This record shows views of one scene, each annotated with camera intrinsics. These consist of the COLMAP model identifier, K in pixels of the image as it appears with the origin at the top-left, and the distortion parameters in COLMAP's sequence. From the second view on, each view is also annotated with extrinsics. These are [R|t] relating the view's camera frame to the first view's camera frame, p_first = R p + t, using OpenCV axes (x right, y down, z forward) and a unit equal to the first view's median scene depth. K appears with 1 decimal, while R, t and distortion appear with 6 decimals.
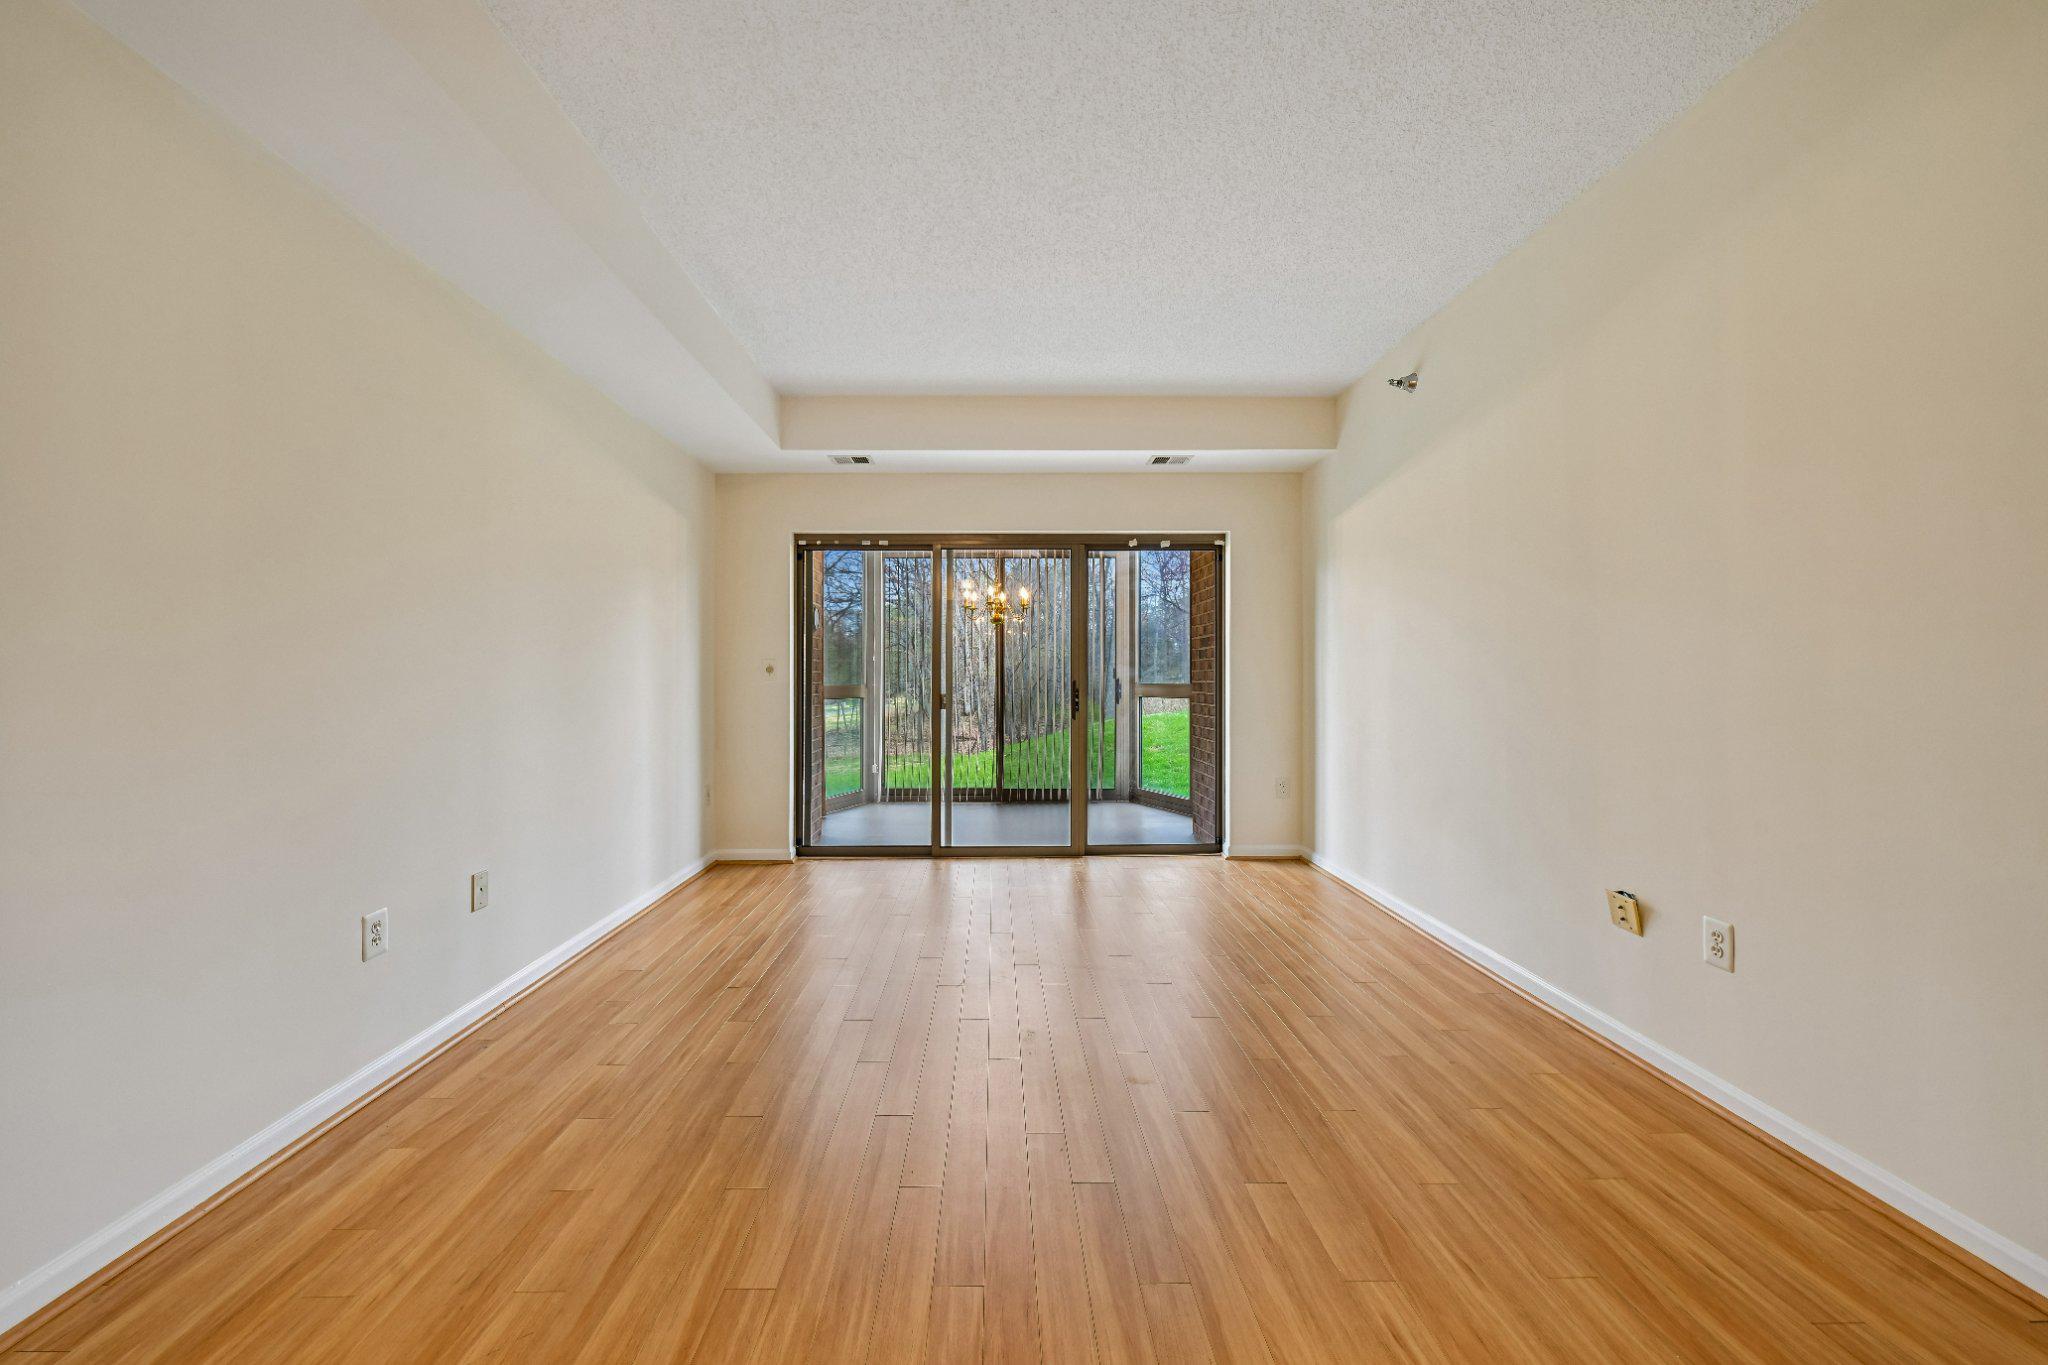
lens RADIAL K [[806.0, 0, 1021.8], [0, 806.0, 680.9], [0, 0, 1]] dist [-0.000222, 0.000081]
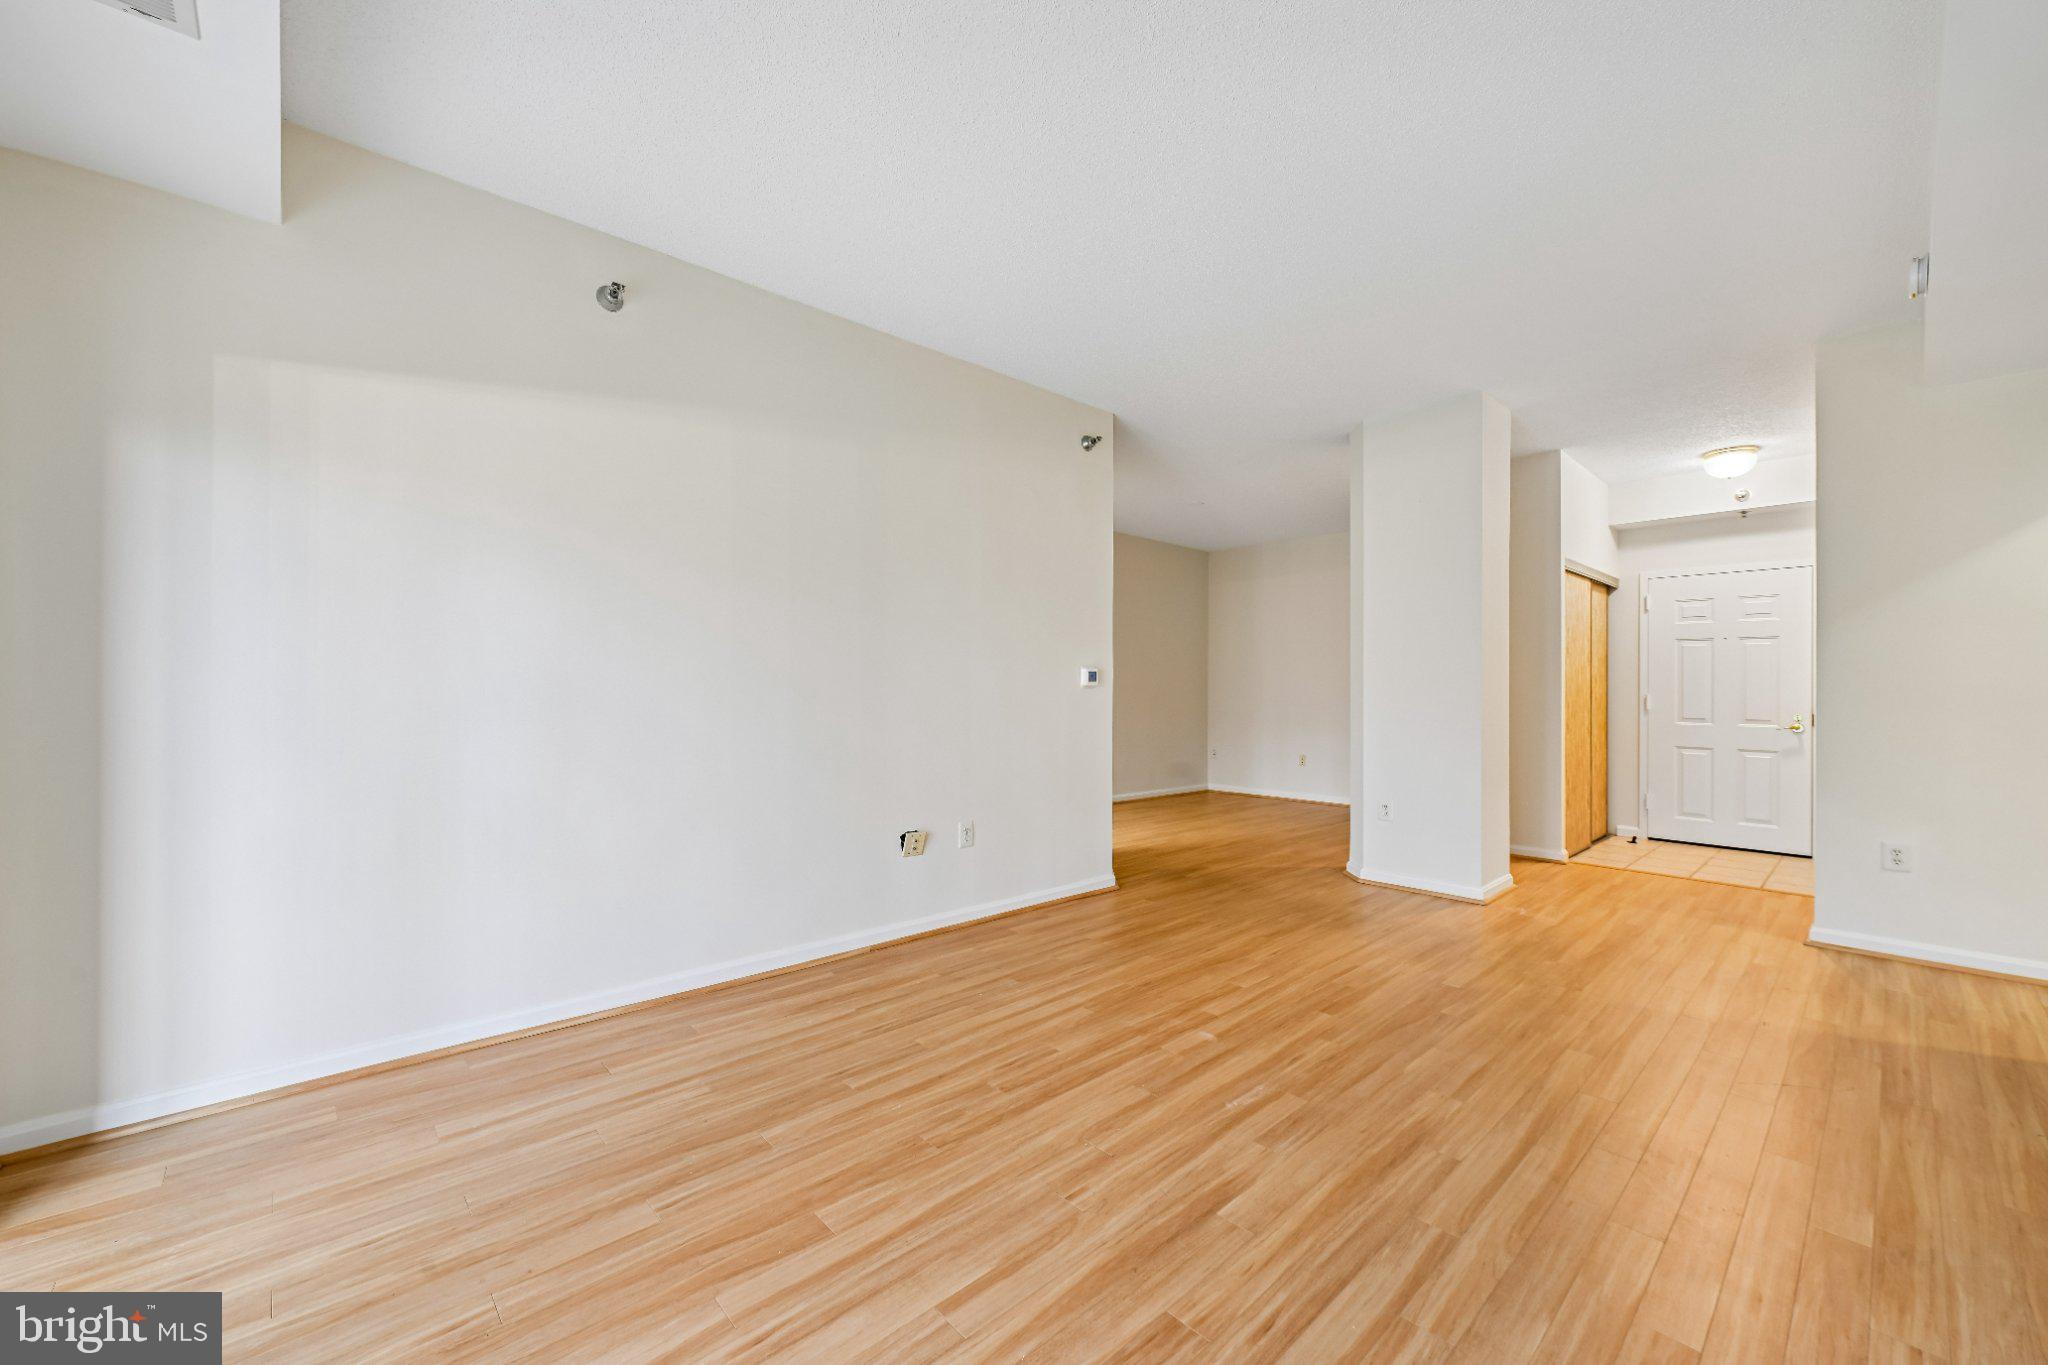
lens RADIAL K [[806.0, 0, 1022.6], [0, 806.0, 688.1], [0, 0, 1]] dist [-0.000222, 0.000081]
pose [[-0.651092, 0.000789, 0.758999, -0.620309], [0.000073, 1.000000, -0.000977, -0.000193], [-0.758999, -0.000581, -0.651091, 2.176227]]
